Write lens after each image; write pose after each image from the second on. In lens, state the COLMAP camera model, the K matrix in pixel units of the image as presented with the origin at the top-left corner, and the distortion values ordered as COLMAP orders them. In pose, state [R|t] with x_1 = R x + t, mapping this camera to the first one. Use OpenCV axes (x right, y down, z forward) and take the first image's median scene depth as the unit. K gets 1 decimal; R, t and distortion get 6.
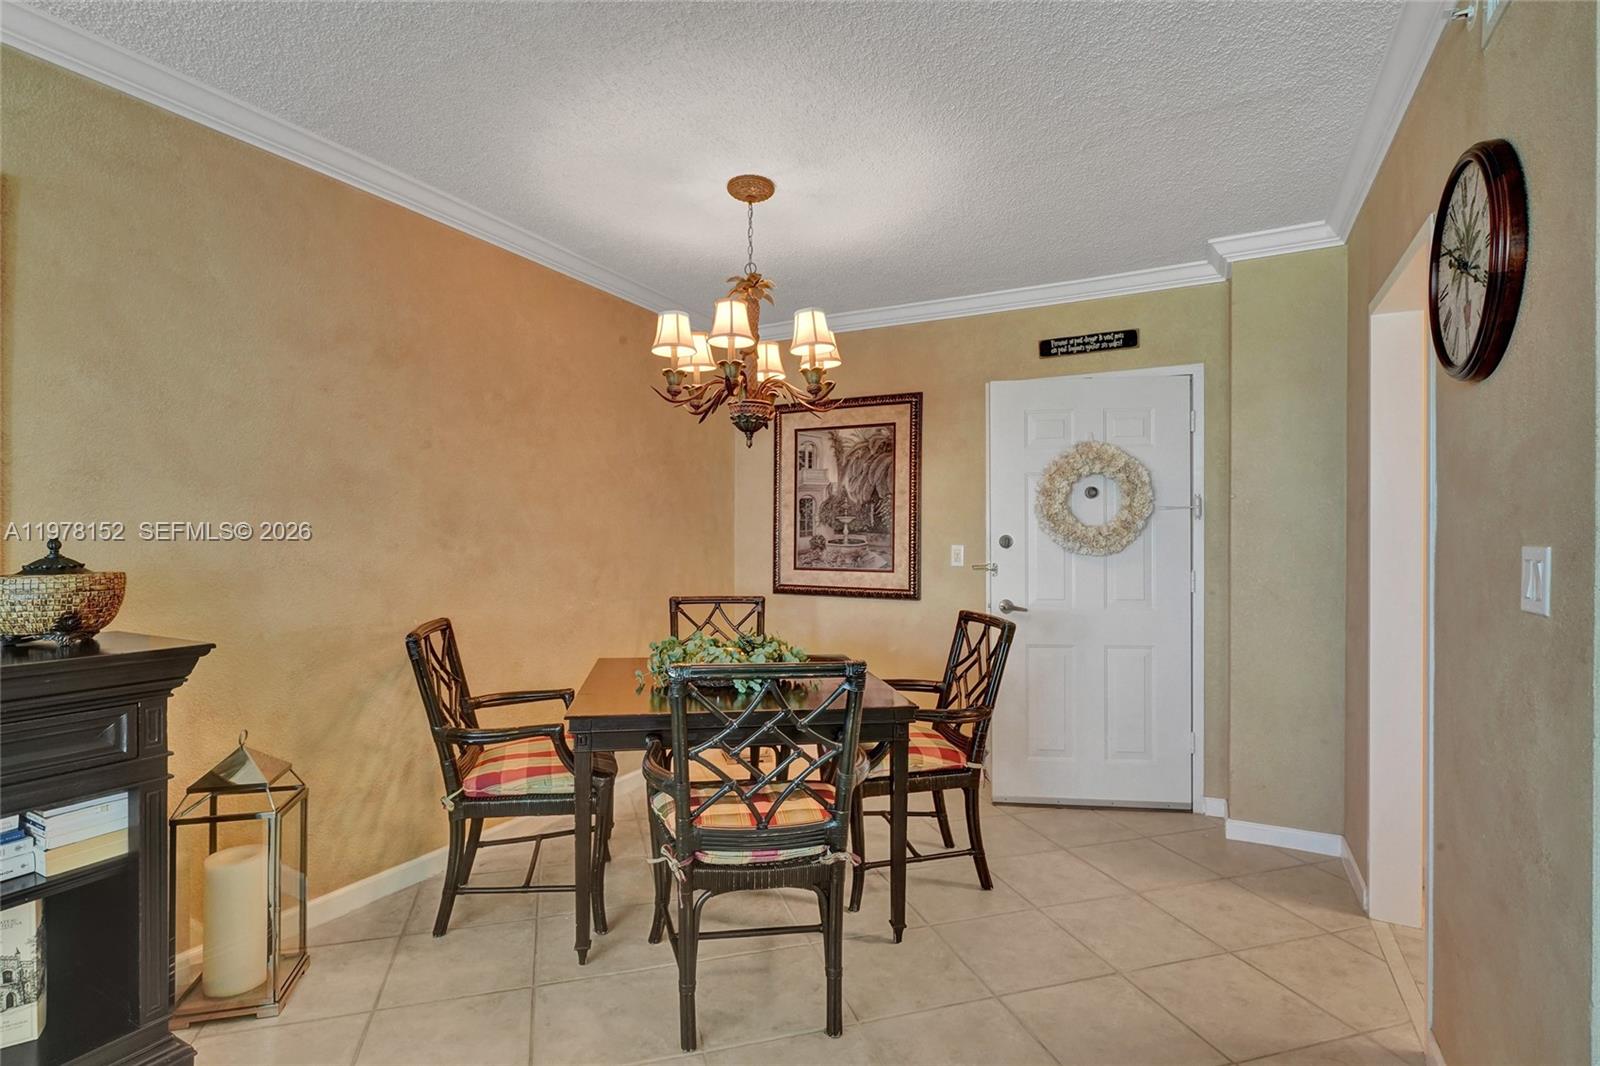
lens RADIAL K [[775.0, 0, 795.0], [0, 775.0, 541.3], [0, 0, 1]] dist [-0.002637, -0.000169]
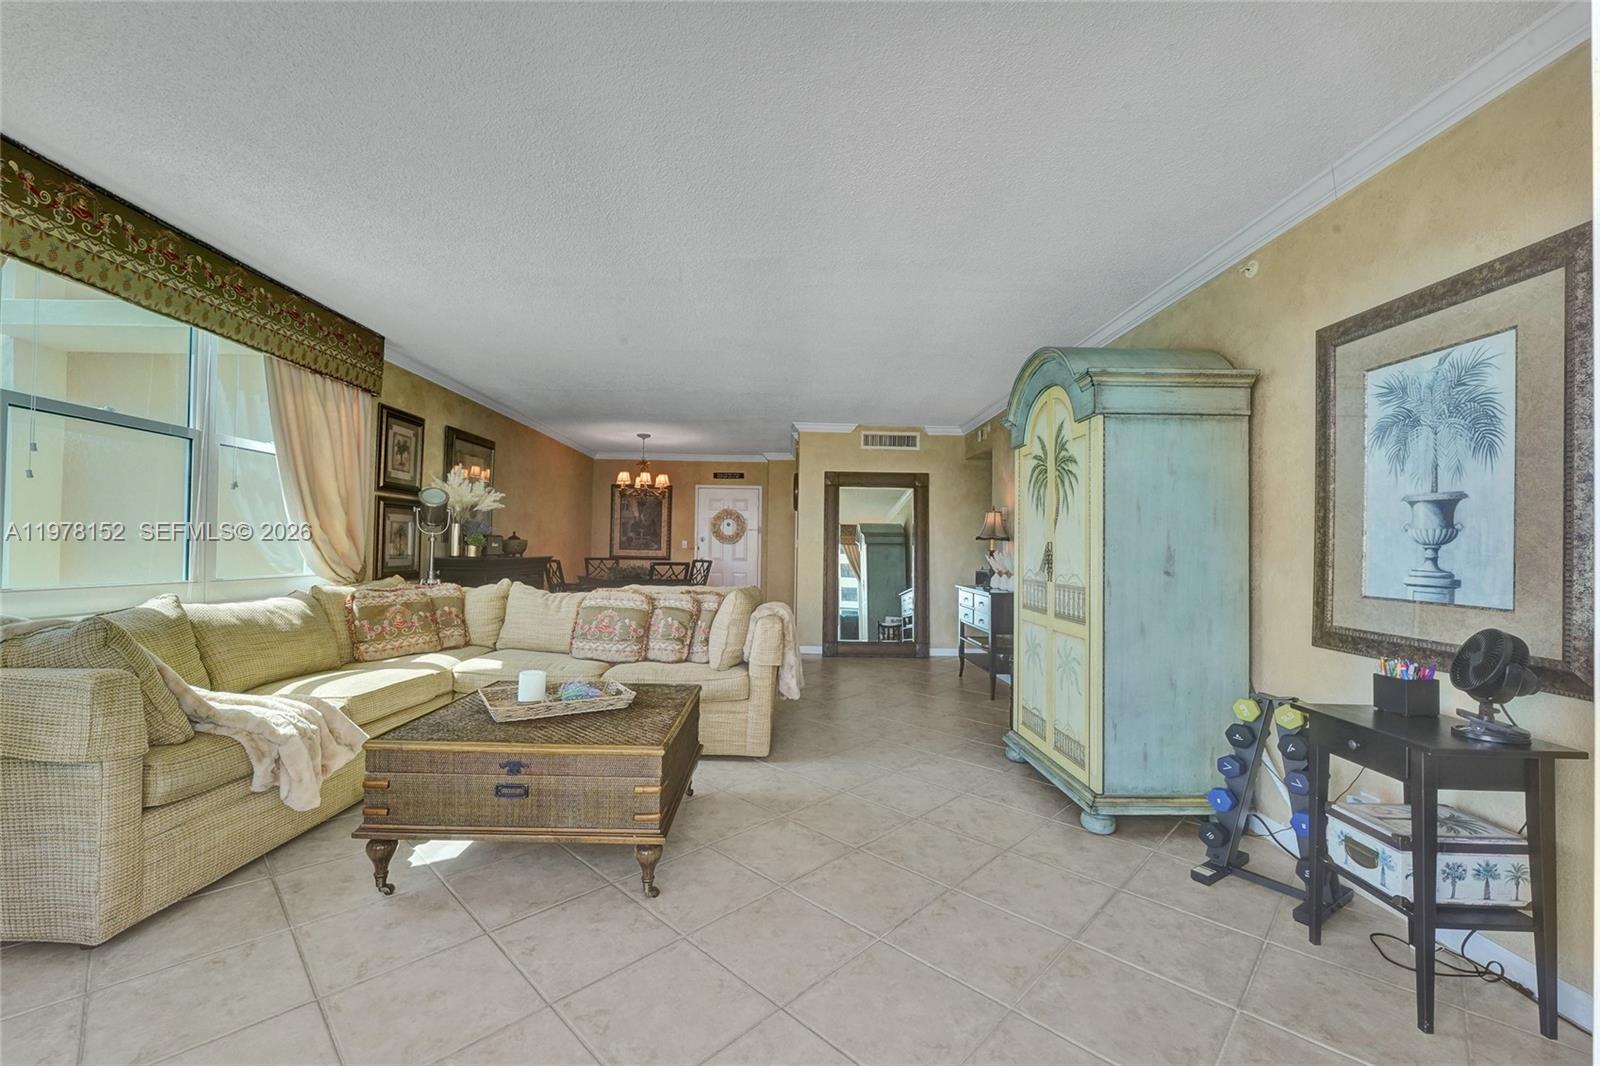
lens RADIAL K [[639.1, 0, 786.9], [0, 639.1, 540.0], [0, 0, 1]] dist [-0.001426, -0.000141]
pose [[0.881453, 0.019177, 0.471882, -0.660582], [-0.012648, 0.999775, -0.017005, 0.044210], [-0.472102, 0.009021, 0.881498, -1.452708]]
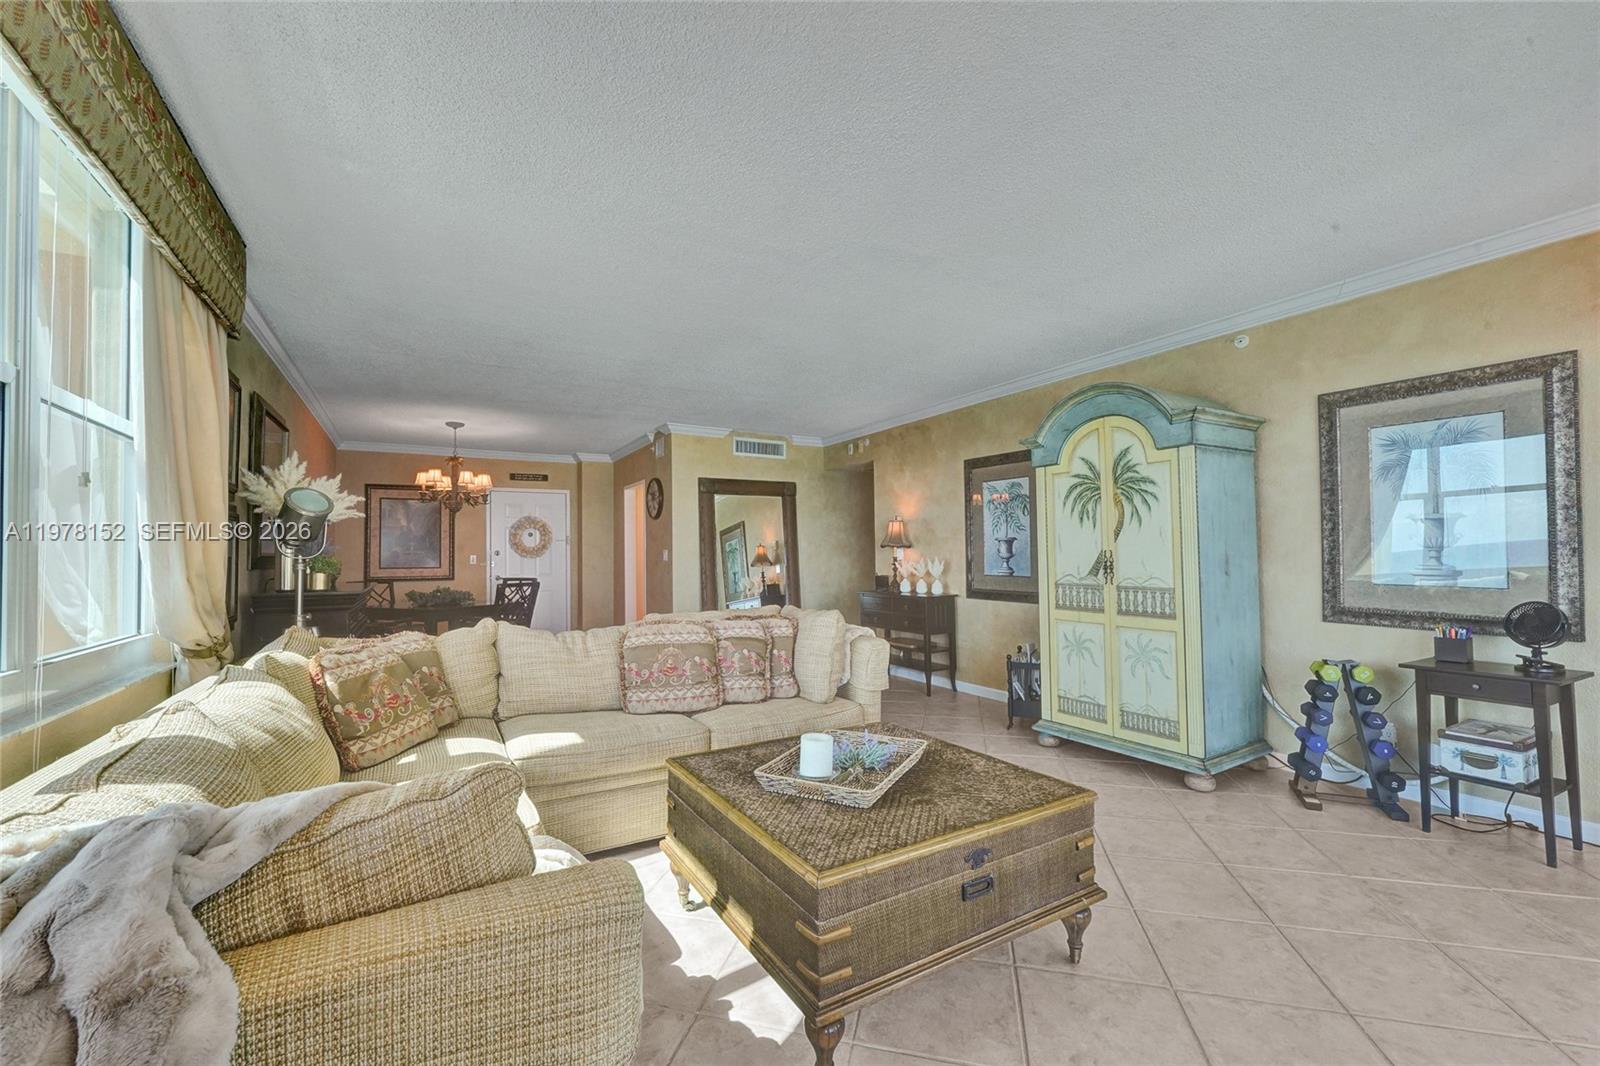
lens RADIAL K [[642.0, 0, 786.1], [0, 642.0, 536.9], [0, 0, 1]] dist [-0.000742, 0.000001]
pose [[0.531624, 0.015048, 0.846847, -1.071897], [0.017796, 0.999423, -0.028932, 0.026248], [-0.846794, 0.030451, 0.531049, -0.948411]]
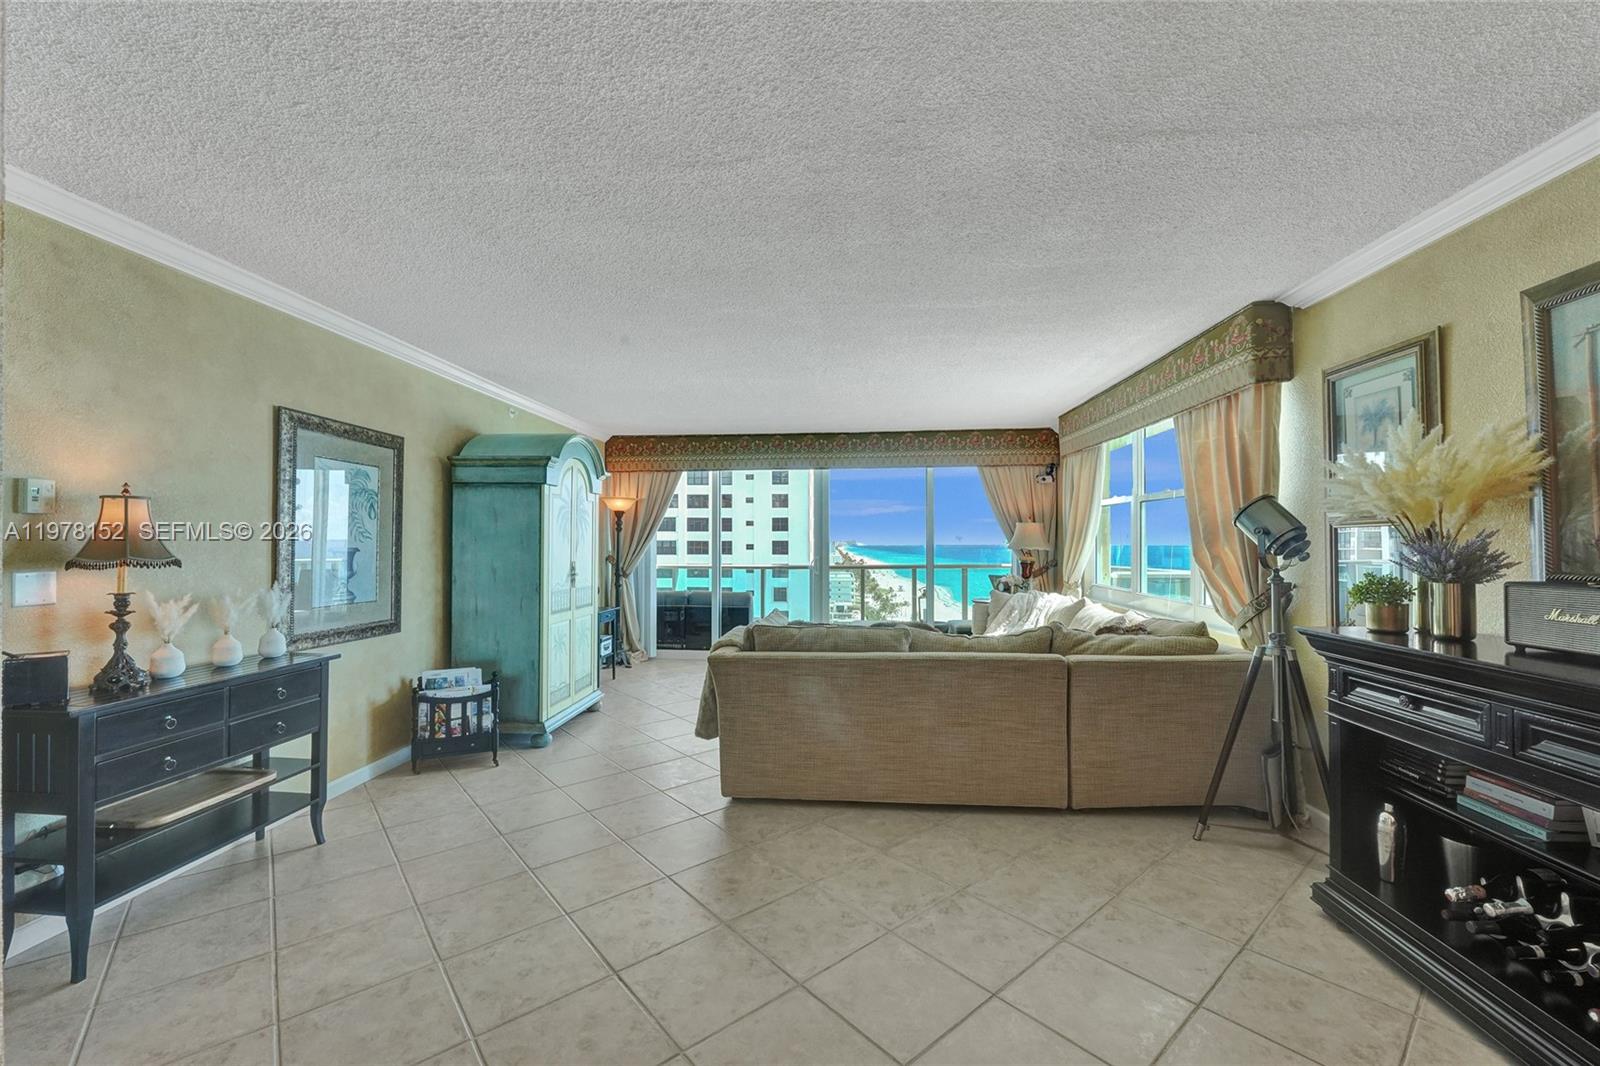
lens RADIAL K [[639.1, 0, 786.9], [0, 639.1, 540.0], [0, 0, 1]] dist [-0.001426, -0.000141]
pose [[-0.923960, -0.001224, -0.382486, 0.187648], [-0.001574, 0.999999, 0.000602, -0.019677], [0.382485, 0.001158, -0.923961, 0.578014]]
